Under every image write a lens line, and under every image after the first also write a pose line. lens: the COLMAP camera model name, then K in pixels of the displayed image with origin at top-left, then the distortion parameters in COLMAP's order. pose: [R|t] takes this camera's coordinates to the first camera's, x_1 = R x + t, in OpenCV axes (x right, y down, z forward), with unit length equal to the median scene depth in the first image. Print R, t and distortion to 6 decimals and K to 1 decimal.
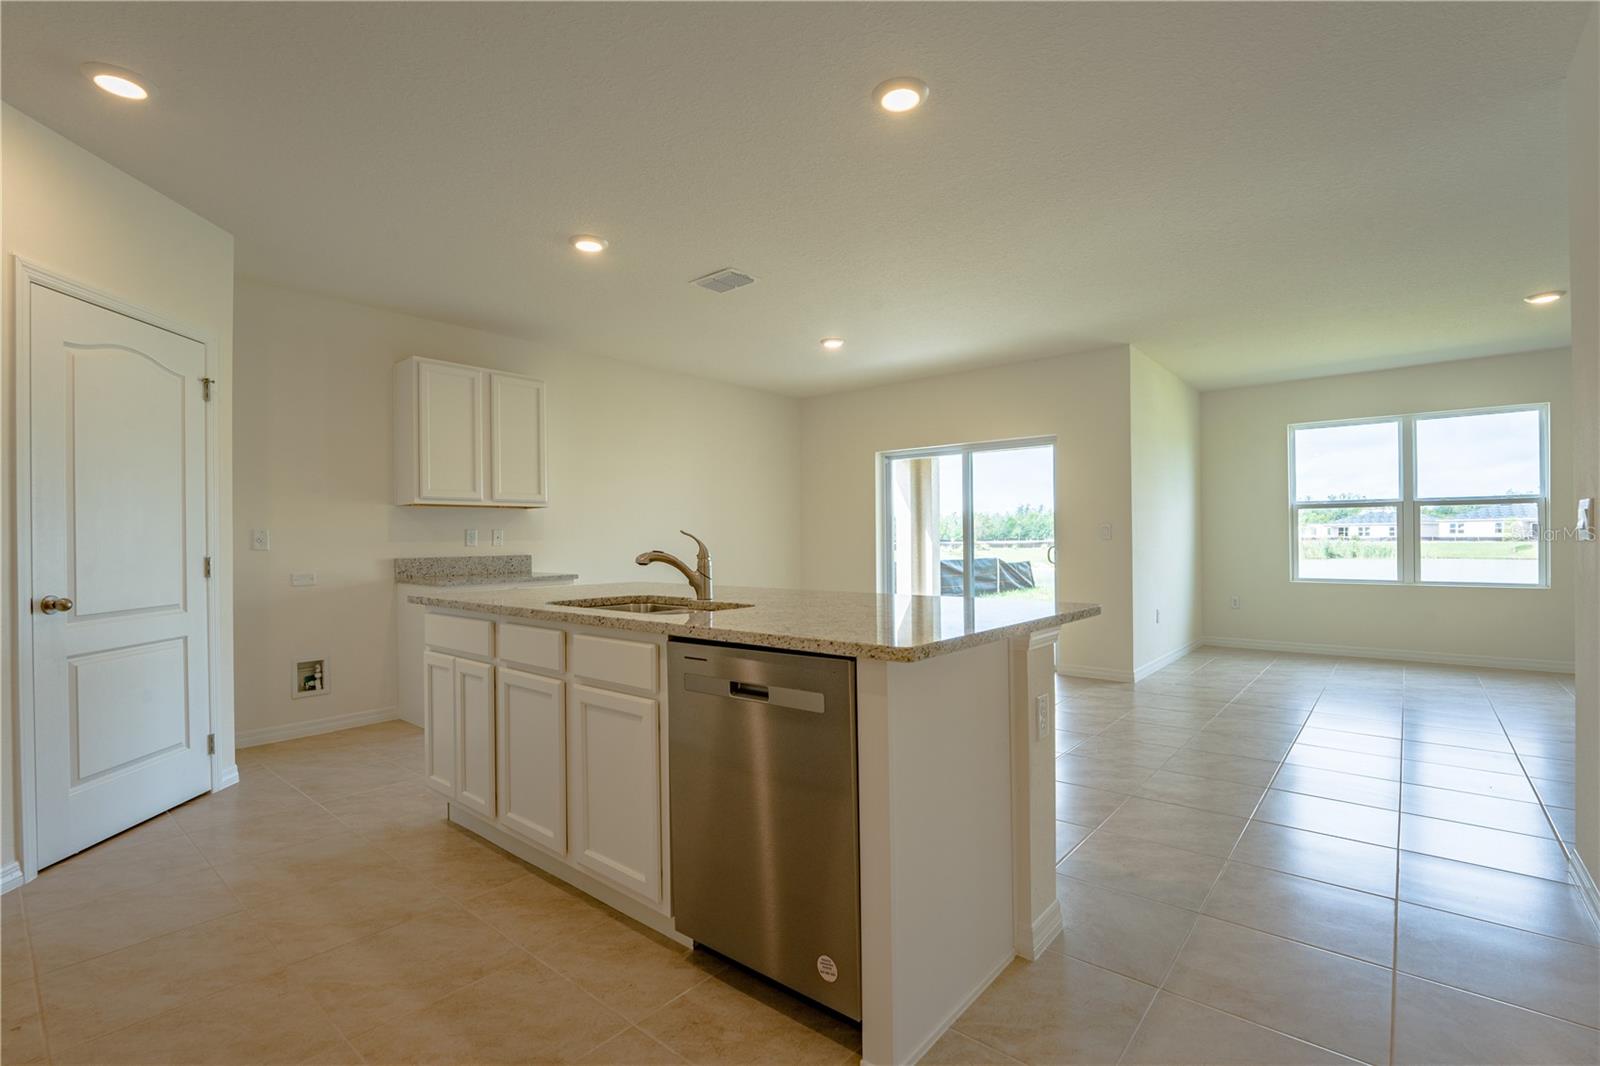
lens RADIAL K [[729.0, 0, 800.0], [0, 729.0, 533.0], [0, 0, 1]] dist [-0.000786, -0.000182]
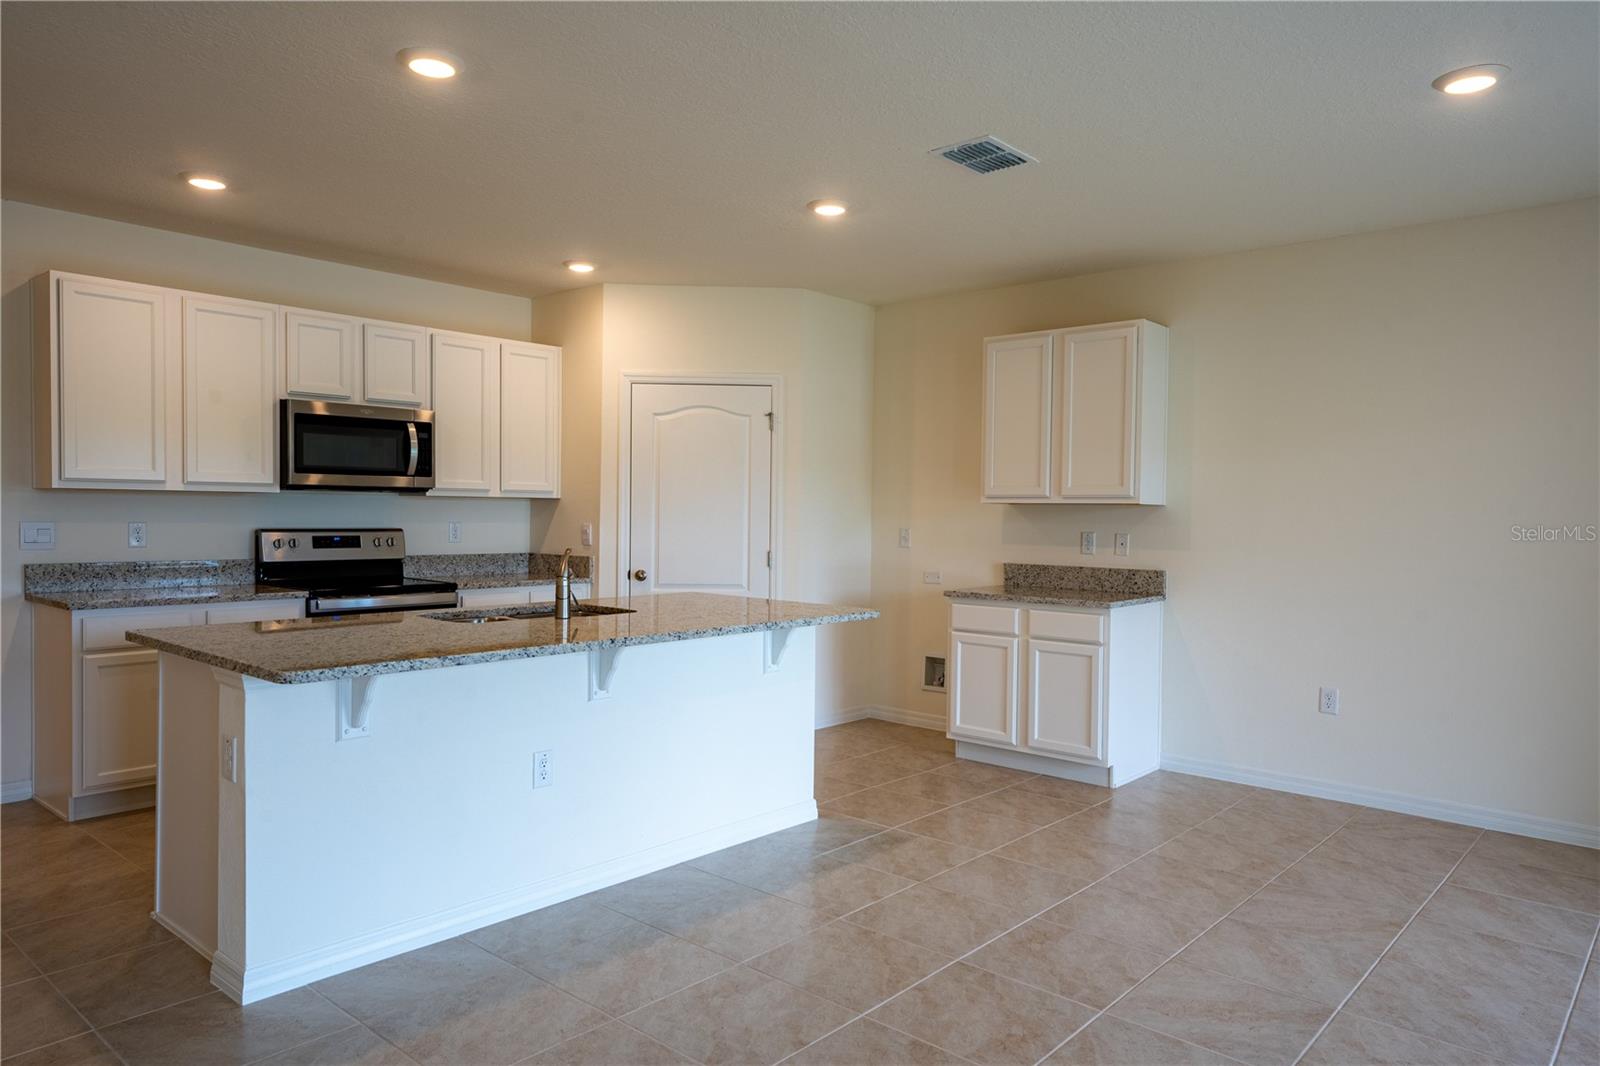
lens RADIAL K [[1019.4, 0, 802.3], [0, 1019.4, 572.7], [0, 0, 1]] dist [0.001617, 0.000738]
pose [[-0.019872, 0.068234, -0.997471, 0.644796], [-0.006737, 0.997637, 0.068380, -0.034238], [0.999780, 0.008079, -0.019365, 0.704934]]
